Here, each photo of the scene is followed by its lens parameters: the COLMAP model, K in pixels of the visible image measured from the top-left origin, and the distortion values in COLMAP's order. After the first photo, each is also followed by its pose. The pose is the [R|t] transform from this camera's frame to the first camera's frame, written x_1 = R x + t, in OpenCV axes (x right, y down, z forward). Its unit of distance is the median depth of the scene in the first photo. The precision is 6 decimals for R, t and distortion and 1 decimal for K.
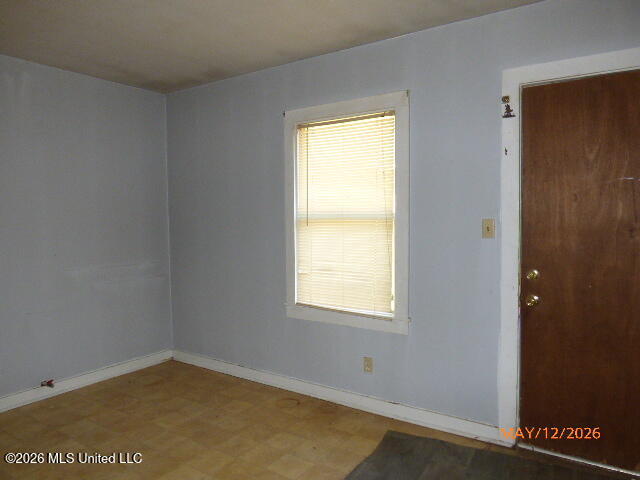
lens RADIAL K [[449.9, 0, 320.7], [0, 449.9, 239.6], [0, 0, 1]] dist [-0.032550, 0.001694]
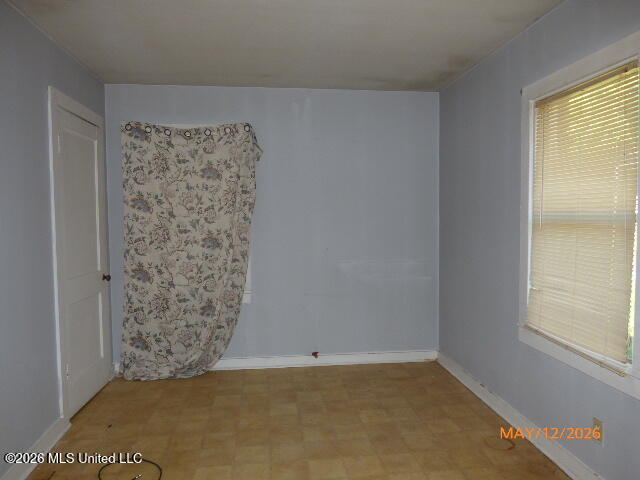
lens RADIAL K [[449.9, 0, 320.4], [0, 449.9, 240.7], [0, 0, 1]] dist [-0.032550, 0.001694]
pose [[0.659122, 0.043958, -0.750751, 0.303885], [-0.037110, 0.998975, 0.025912, -0.017528], [0.751120, 0.010781, 0.660077, 0.200568]]
